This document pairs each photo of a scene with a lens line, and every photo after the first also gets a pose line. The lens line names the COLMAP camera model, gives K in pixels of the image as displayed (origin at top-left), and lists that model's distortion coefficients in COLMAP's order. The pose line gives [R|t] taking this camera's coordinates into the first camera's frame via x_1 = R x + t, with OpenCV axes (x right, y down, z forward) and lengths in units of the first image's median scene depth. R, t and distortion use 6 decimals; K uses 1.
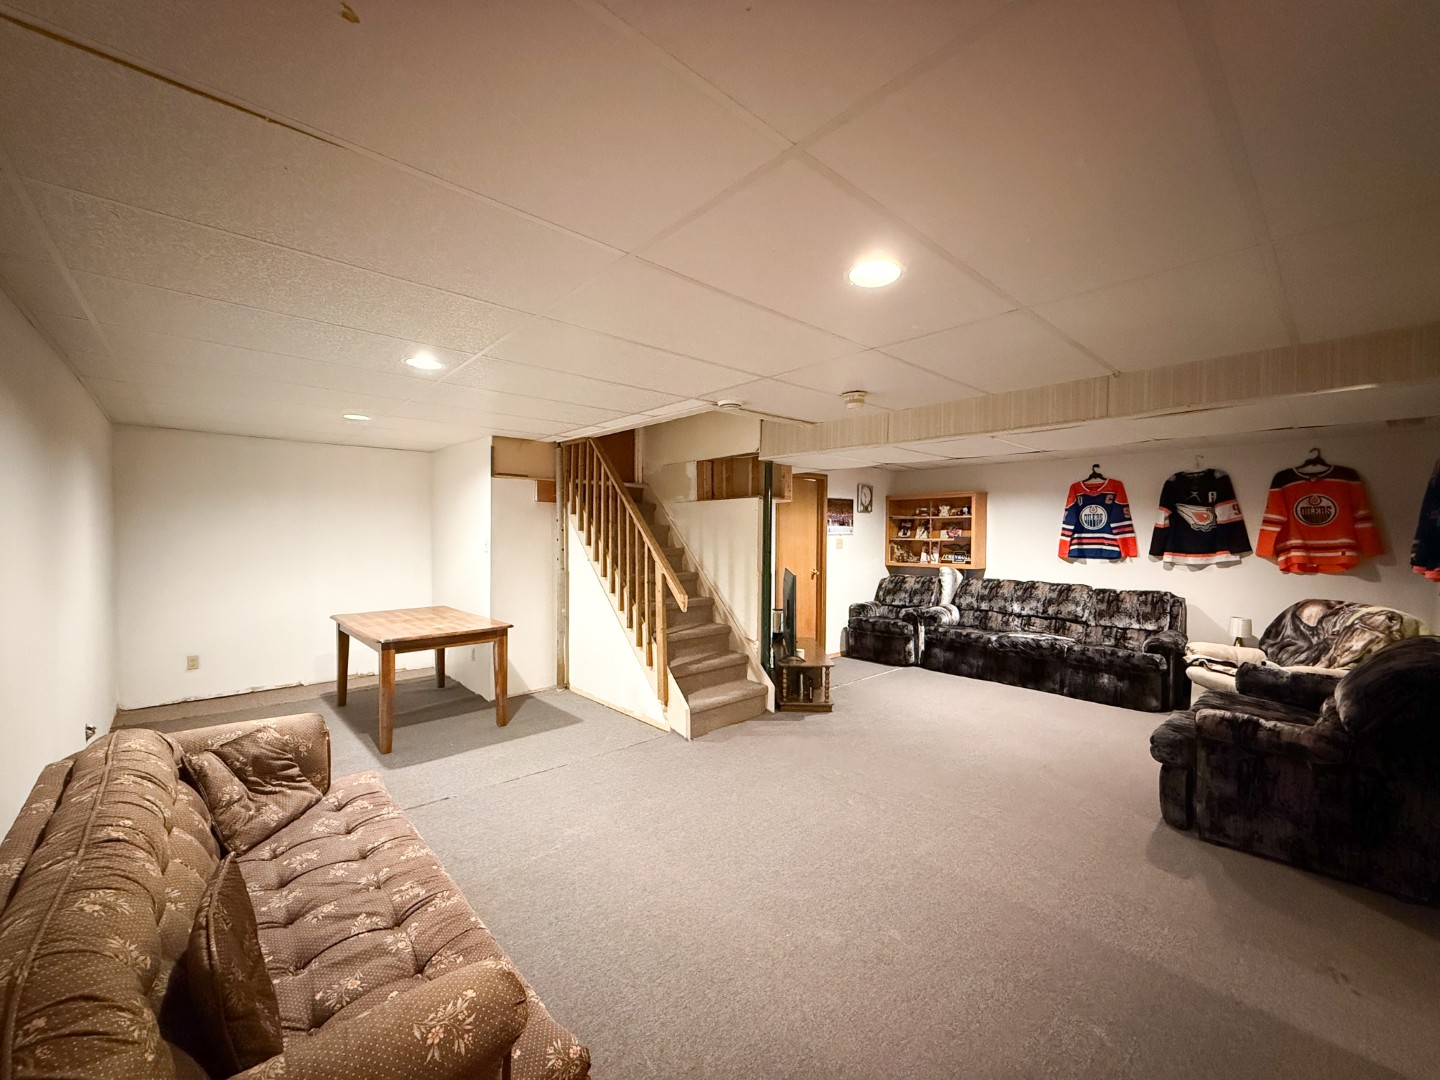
lens RADIAL K [[567.7, 0, 722.6], [0, 567.7, 534.5], [0, 0, 1]] dist [0.000203, 0.000172]
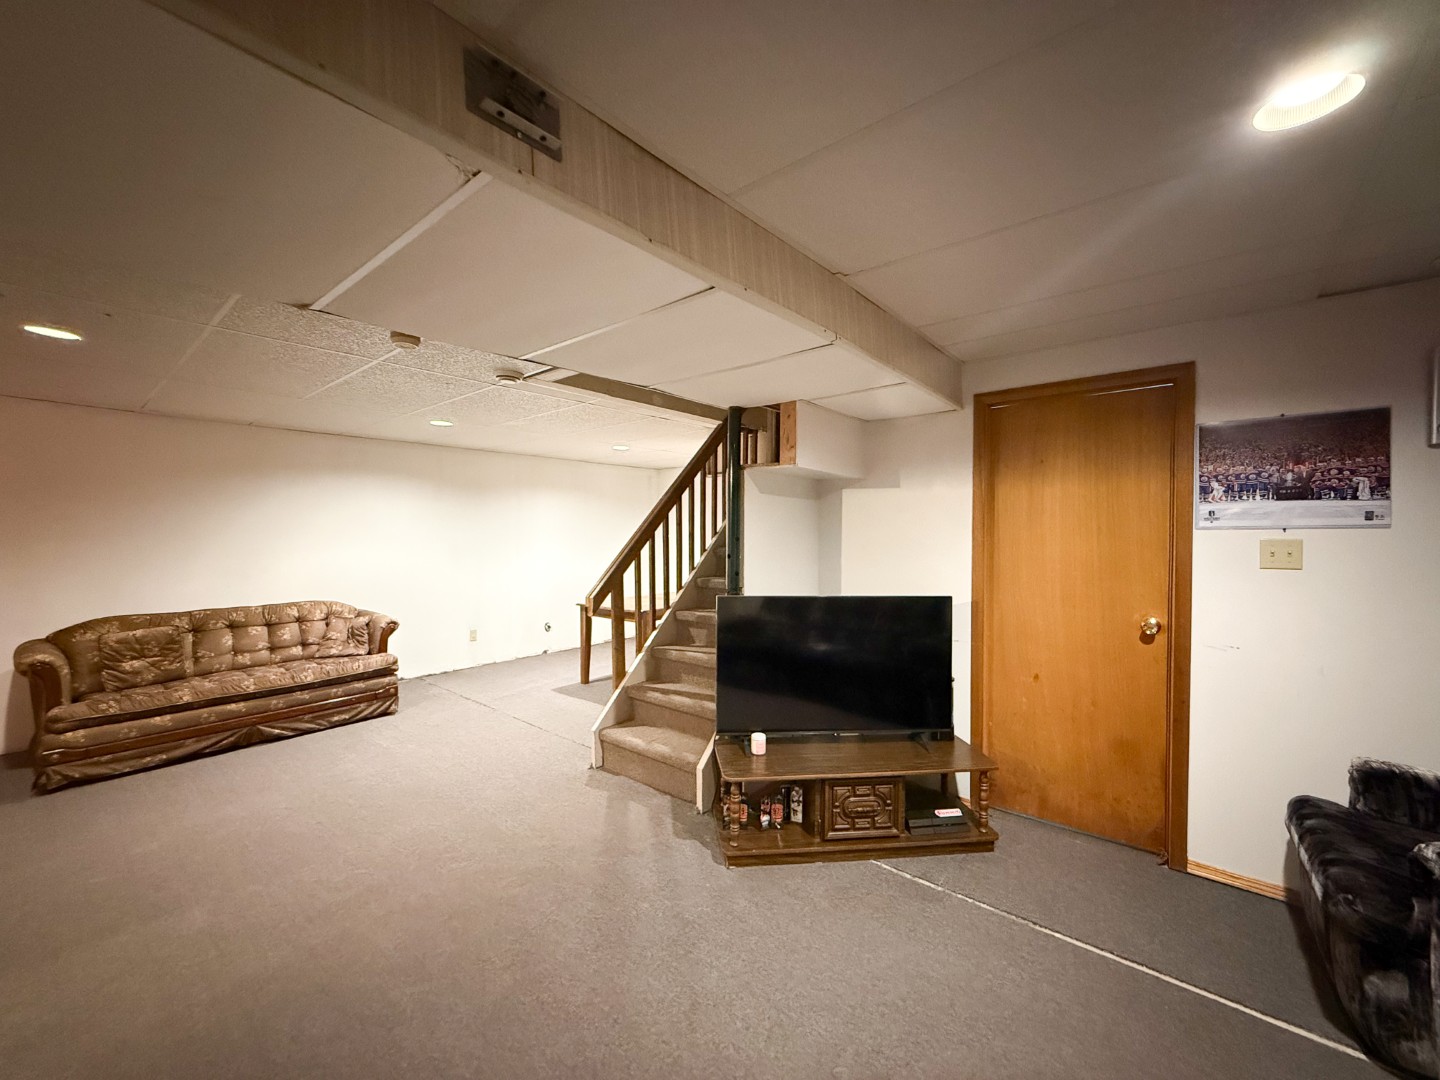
lens RADIAL K [[567.7, 0, 719.5], [0, 567.7, 539.2], [0, 0, 1]] dist [0.000203, 0.000172]
pose [[0.147316, 0.007282, -0.989063, 0.651163], [-0.007067, 0.999955, 0.006310, 0.009708], [0.989064, 0.006060, 0.147361, 0.849091]]
